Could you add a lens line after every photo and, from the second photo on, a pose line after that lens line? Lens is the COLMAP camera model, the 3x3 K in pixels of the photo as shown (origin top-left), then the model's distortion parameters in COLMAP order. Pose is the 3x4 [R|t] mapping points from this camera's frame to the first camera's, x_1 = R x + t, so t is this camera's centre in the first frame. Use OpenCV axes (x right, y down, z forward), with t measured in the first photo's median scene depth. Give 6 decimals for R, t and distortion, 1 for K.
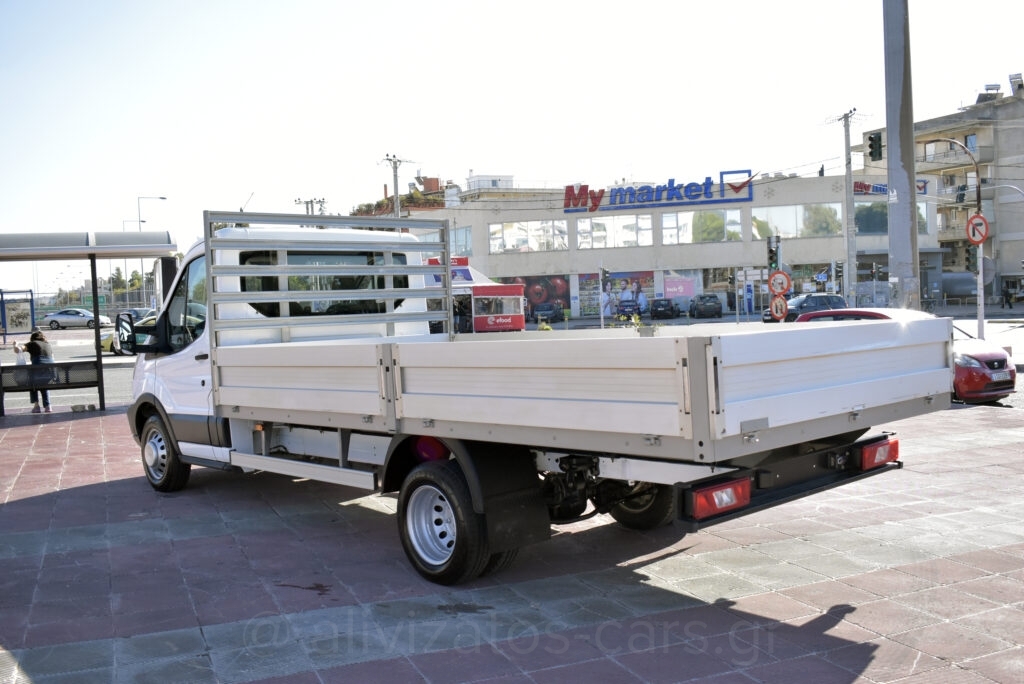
lens RADIAL K [[987.8, 0, 513.2], [0, 987.8, 347.6], [0, 0, 1]] dist [-0.075515, 0.000000]
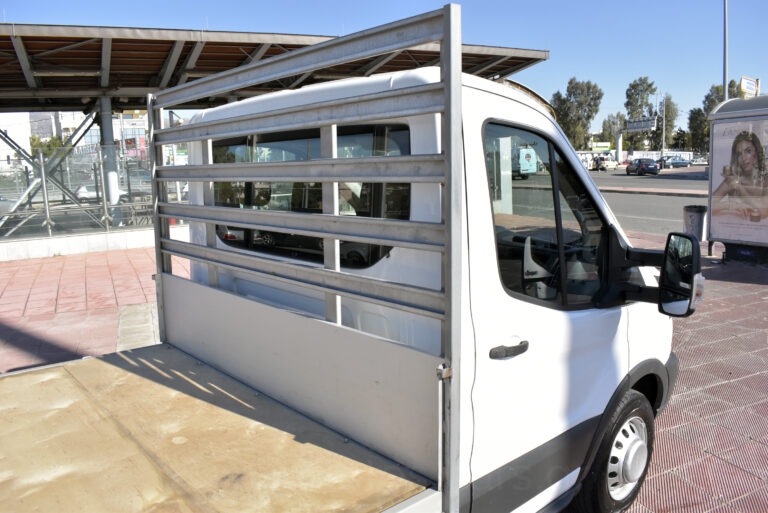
lens RADIAL K [[598.3, 0, 383.6], [0, 598.3, 258.4], [0, 0, 1]] dist [-0.097810, 0.017055]
pose [[-0.008461, 0.191789, -0.981400, 0.142117], [-0.017583, 0.981255, 0.191912, -0.097590], [0.999810, 0.018880, -0.004930, 1.101558]]
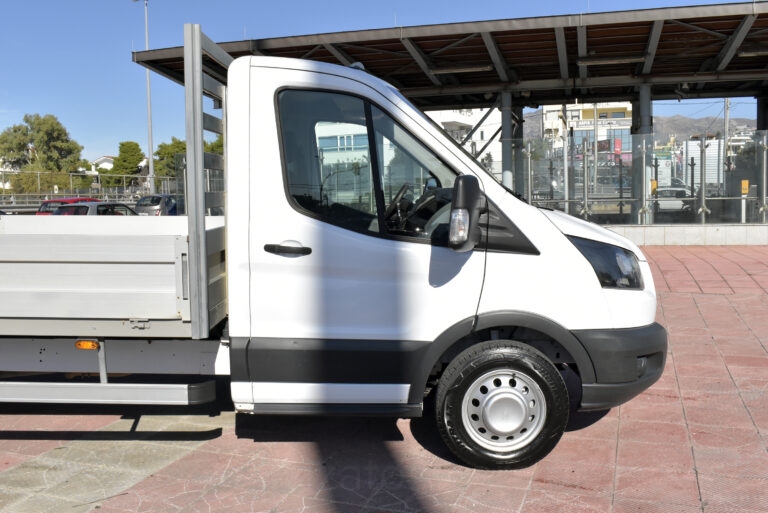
lens RADIAL K [[740.9, 0, 387.7], [0, 740.9, 254.7], [0, 0, 1]] dist [-0.075515, 0.000000]
pose [[-0.673300, 0.113685, -0.730577, 0.186947], [0.005681, 0.988875, 0.148644, -0.072078], [0.739348, 0.095932, -0.666455, 1.529155]]
